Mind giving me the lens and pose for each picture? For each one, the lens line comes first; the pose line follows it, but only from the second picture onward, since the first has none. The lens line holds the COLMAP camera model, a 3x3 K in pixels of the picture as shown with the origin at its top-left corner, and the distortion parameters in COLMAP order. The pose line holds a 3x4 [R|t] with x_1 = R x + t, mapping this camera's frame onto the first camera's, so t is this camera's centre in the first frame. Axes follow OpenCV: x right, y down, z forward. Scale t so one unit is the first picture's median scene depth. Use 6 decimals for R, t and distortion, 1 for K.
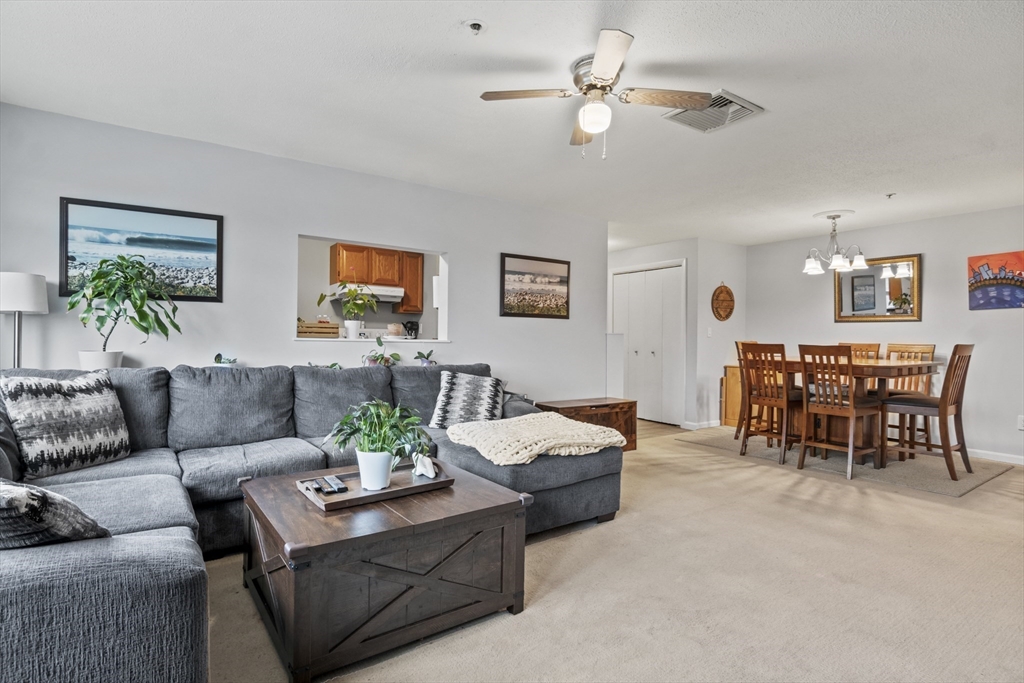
lens RADIAL K [[504.9, 0, 513.2], [0, 504.9, 342.7], [0, 0, 1]] dist [-0.014183, -0.001432]
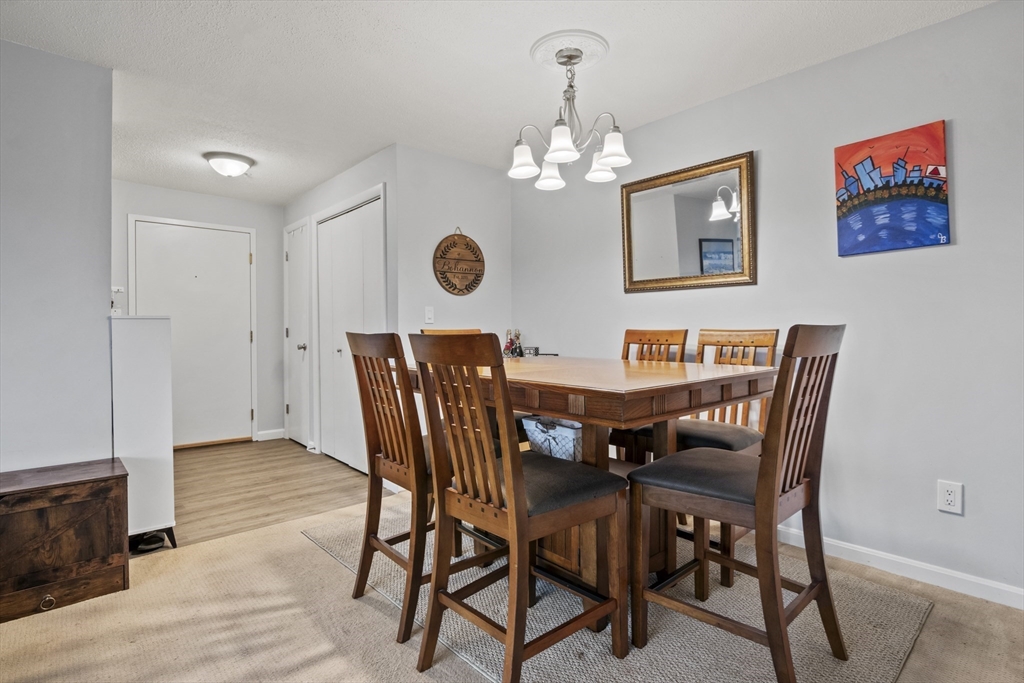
lens RADIAL K [[504.9, 0, 519.5], [0, 504.9, 335.4], [0, 0, 1]] dist [-0.014183, -0.001432]
pose [[0.988603, -0.015990, 0.149695, 0.535335], [0.016643, 0.999857, -0.003106, 0.007329], [-0.149624, 0.005562, 0.988727, 0.566245]]
